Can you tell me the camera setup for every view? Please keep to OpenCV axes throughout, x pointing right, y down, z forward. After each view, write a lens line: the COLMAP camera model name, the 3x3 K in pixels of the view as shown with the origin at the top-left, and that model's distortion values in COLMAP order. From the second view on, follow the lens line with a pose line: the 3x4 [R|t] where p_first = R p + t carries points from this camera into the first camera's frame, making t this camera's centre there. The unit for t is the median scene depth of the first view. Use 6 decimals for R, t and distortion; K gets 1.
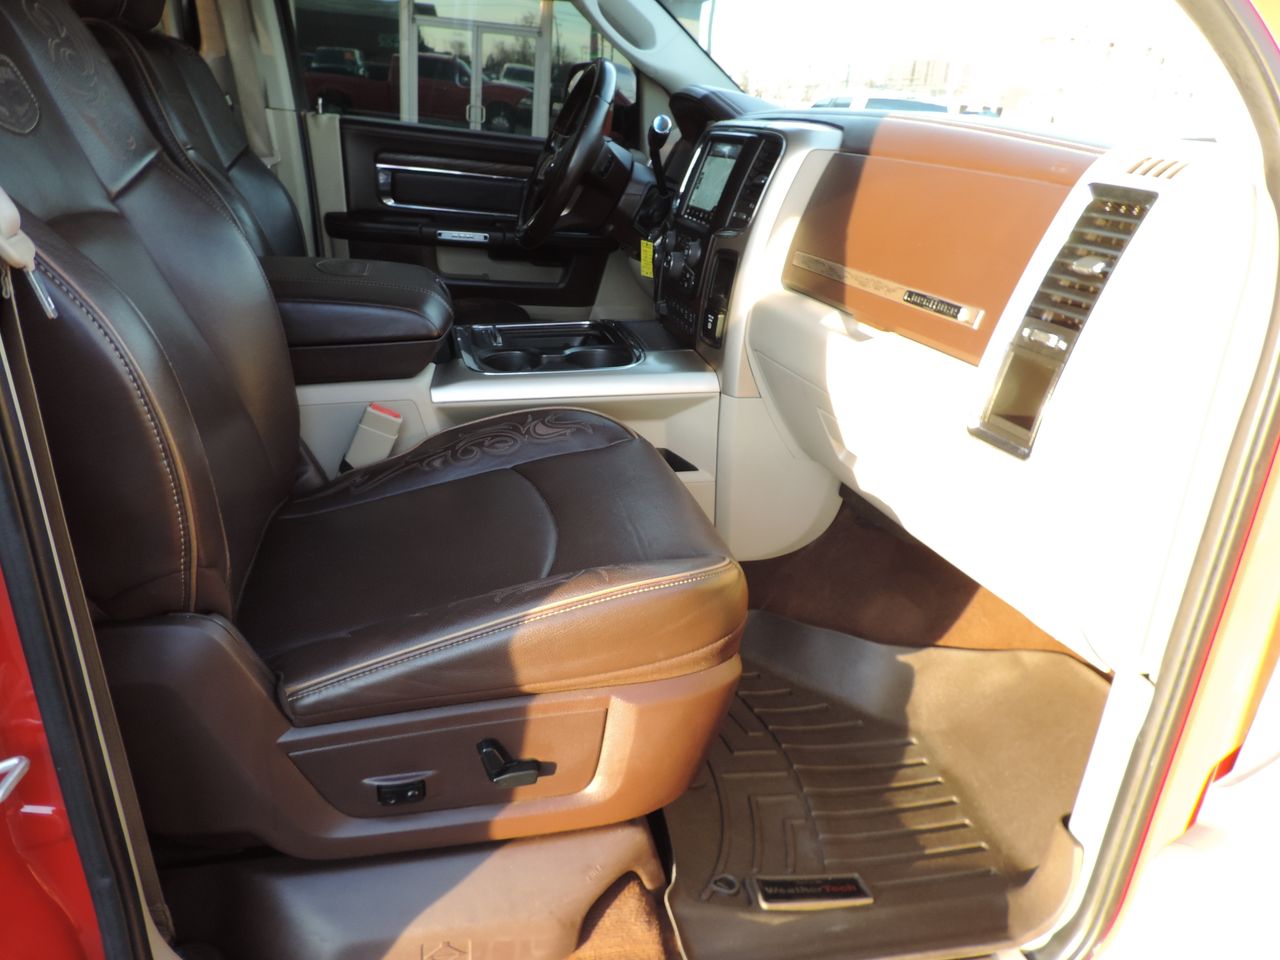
lens RADIAL K [[905.1, 0, 645.9], [0, 905.1, 506.5], [0, 0, 1]] dist [-0.067273, 0.007080]
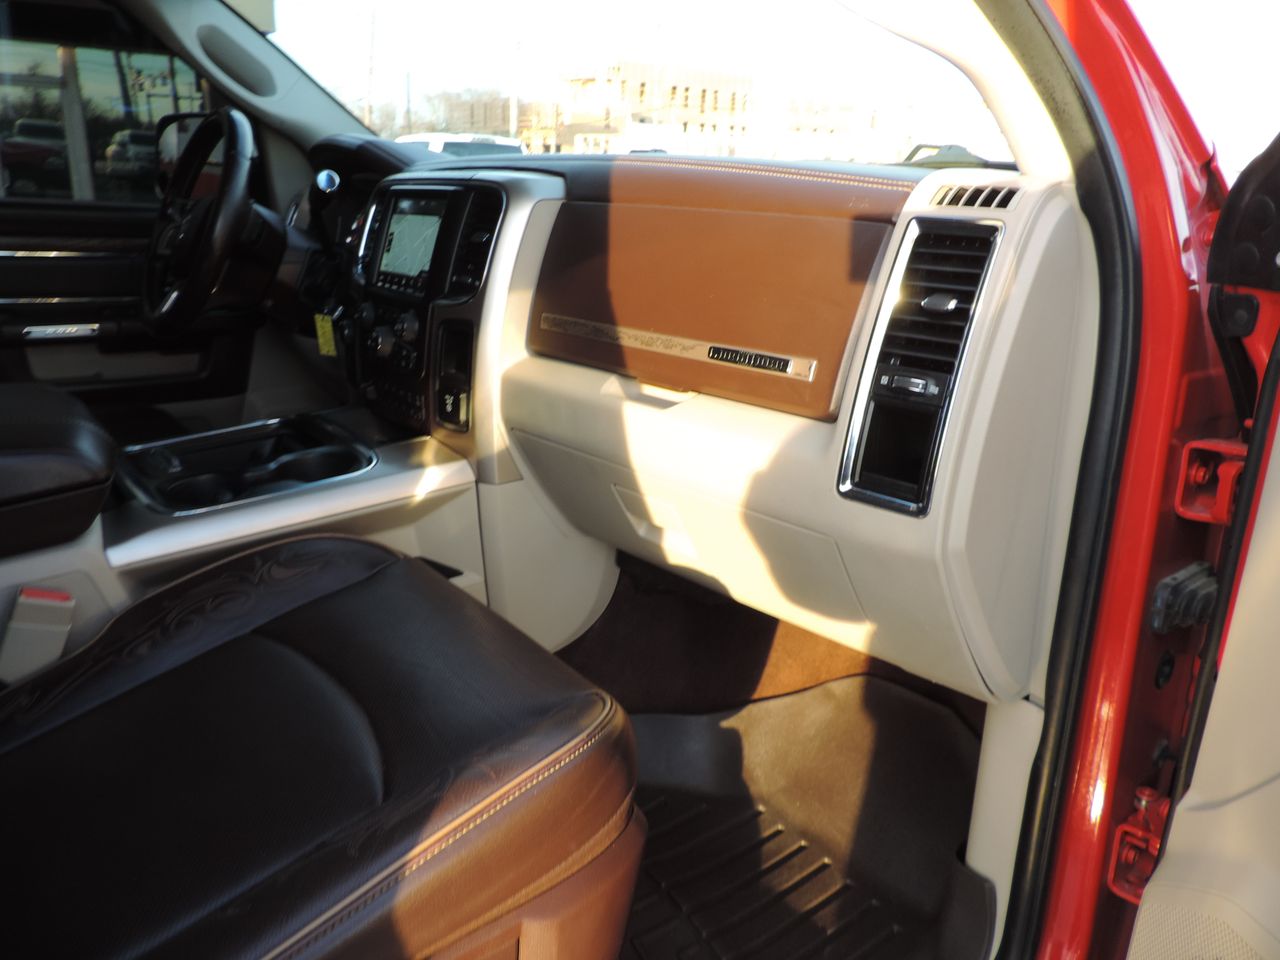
lens RADIAL K [[888.7, 0, 640.0], [0, 888.7, 480.0], [0, 0, 1]] dist [-0.030576, 0.000507]
pose [[0.896940, -0.179314, 0.404159, -0.126460], [0.205388, 0.978440, -0.021705, -0.080733], [-0.391553, 0.102477, 0.914431, 0.168414]]
